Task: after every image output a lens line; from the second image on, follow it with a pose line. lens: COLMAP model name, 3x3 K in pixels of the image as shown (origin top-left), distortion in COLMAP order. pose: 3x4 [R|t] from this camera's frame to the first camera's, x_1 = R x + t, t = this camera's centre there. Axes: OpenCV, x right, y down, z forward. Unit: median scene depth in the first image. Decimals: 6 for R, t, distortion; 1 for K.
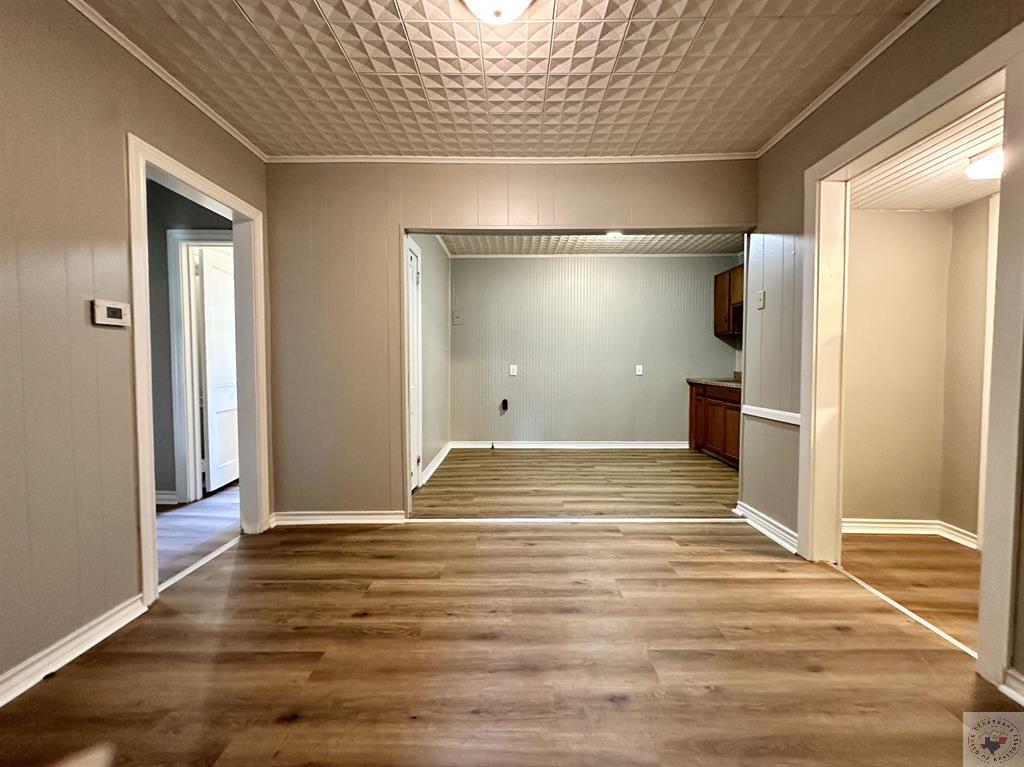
lens RADIAL K [[414.0, 0, 511.1], [0, 414.0, 382.1], [0, 0, 1]] dist [0.001231, 0.000223]
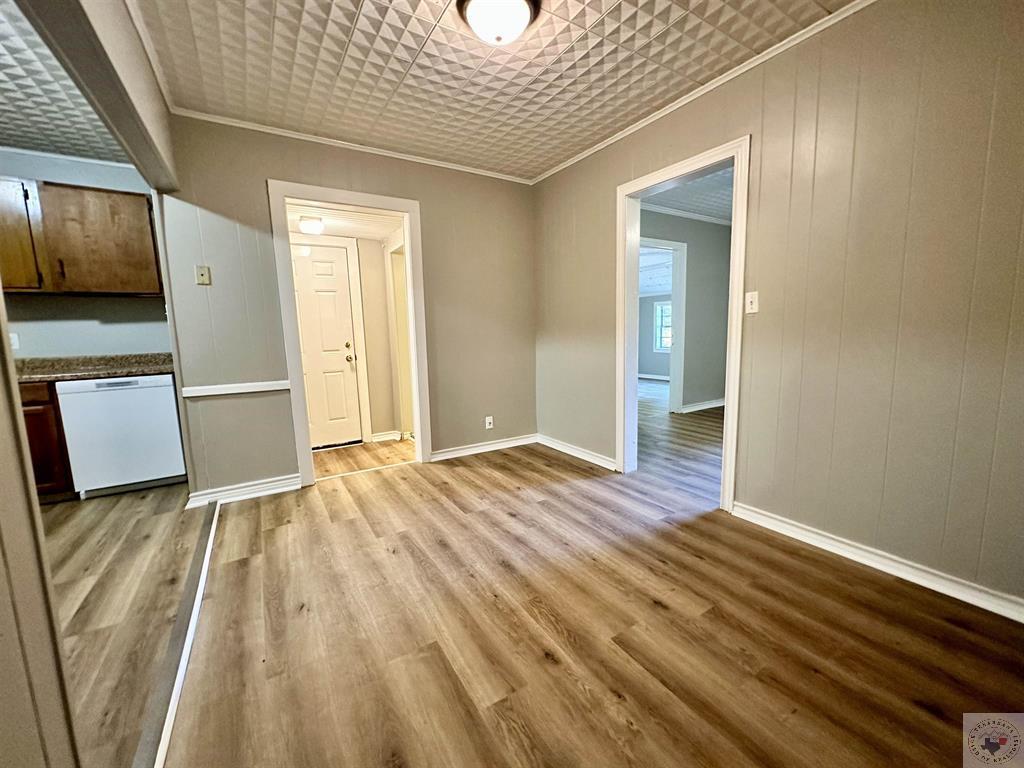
lens RADIAL K [[414.0, 0, 510.8], [0, 414.0, 383.1], [0, 0, 1]] dist [0.001231, 0.000223]
pose [[-0.535206, -0.088211, 0.840103, -0.843000], [0.057190, 0.988467, 0.140223, -0.060421], [-0.842783, 0.123093, -0.523989, 1.272485]]
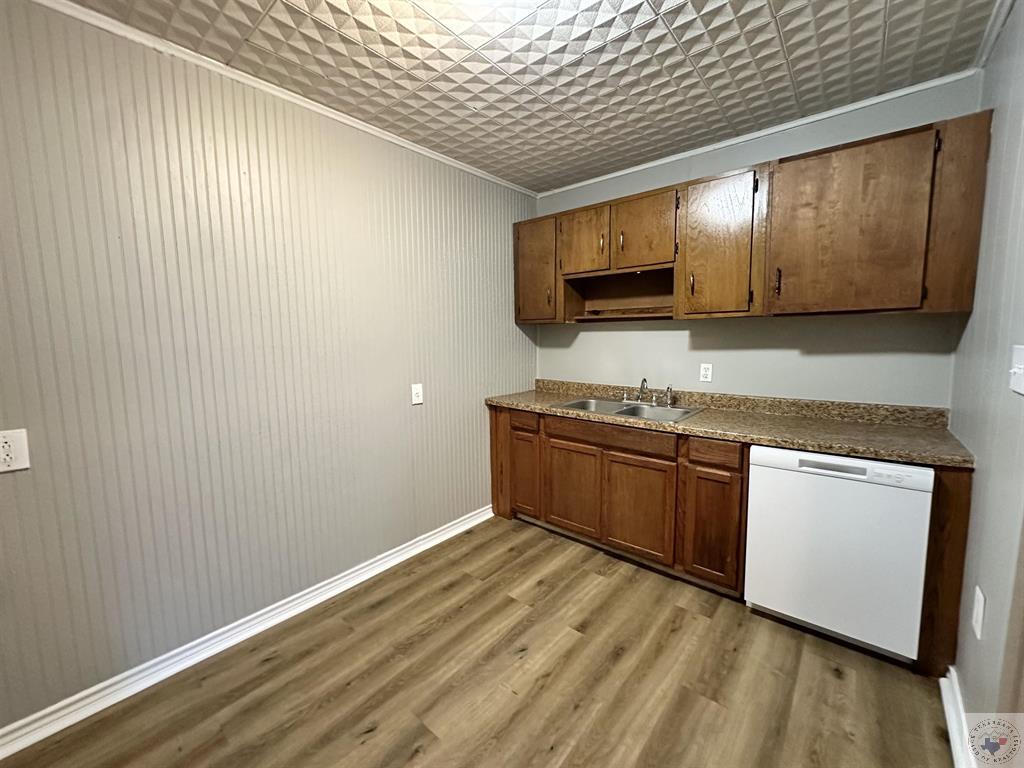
lens RADIAL K [[414.0, 0, 514.0], [0, 414.0, 382.6], [0, 0, 1]] dist [0.001231, 0.000223]
pose [[0.640841, -0.089459, 0.762443, -0.046966], [0.039775, 0.995722, 0.083399, -0.191976], [-0.766642, -0.023119, 0.641658, 1.592276]]
